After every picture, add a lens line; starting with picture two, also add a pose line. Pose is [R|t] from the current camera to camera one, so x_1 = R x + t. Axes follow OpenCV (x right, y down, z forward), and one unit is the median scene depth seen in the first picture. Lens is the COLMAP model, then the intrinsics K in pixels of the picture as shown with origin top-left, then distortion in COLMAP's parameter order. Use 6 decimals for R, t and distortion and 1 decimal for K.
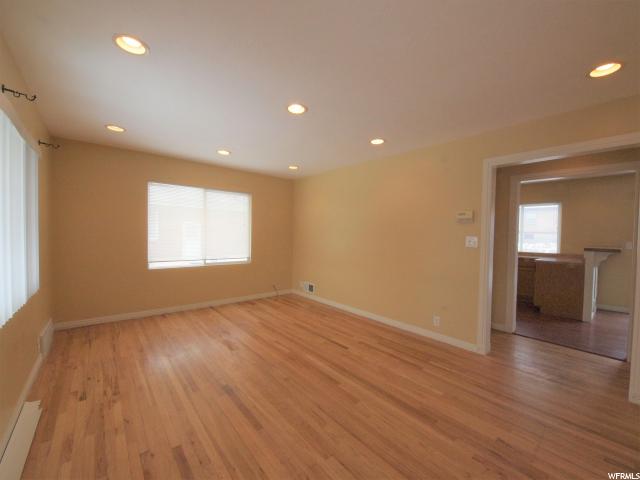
lens RADIAL K [[258.7, 0, 322.8], [0, 258.7, 240.8], [0, 0, 1]] dist [0.003358, -0.010090]
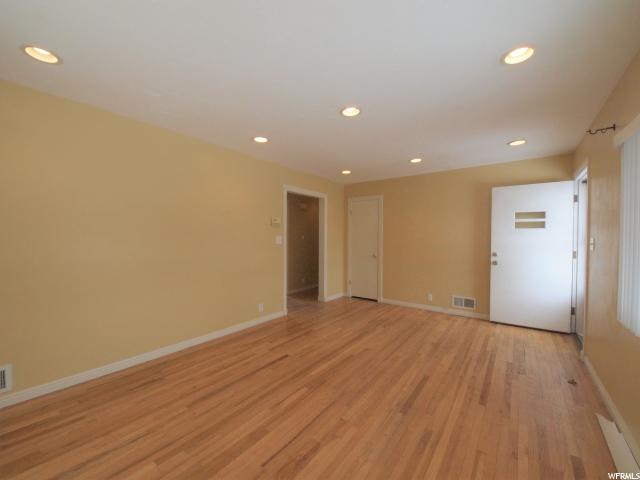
lens RADIAL K [[258.7, 0, 322.8], [0, 258.7, 240.8], [0, 0, 1]] dist [0.003358, -0.010090]
pose [[-0.211853, -0.032671, 0.976755, -0.796645], [0.016923, 0.999169, 0.037091, -0.037842], [-0.977155, 0.024388, -0.211124, 0.990136]]
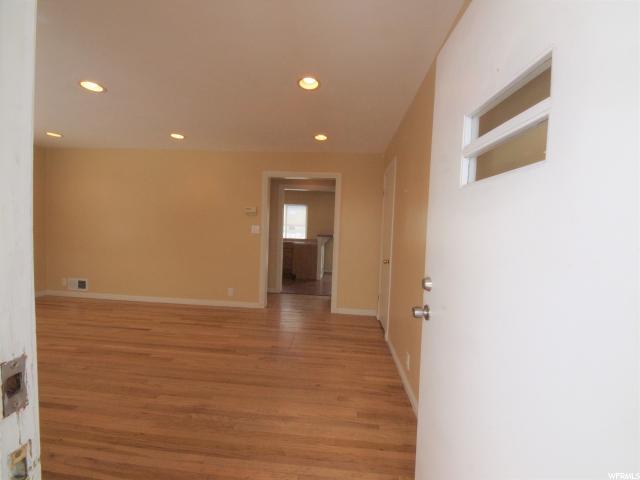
lens RADIAL K [[258.7, 0, 322.8], [0, 258.7, 240.8], [0, 0, 1]] dist [0.003358, -0.010090]
pose [[0.704162, -0.018666, 0.709794, -0.138072], [-0.007196, 0.999415, 0.033421, 0.014453], [-0.710003, -0.028641, 0.703616, -0.208652]]
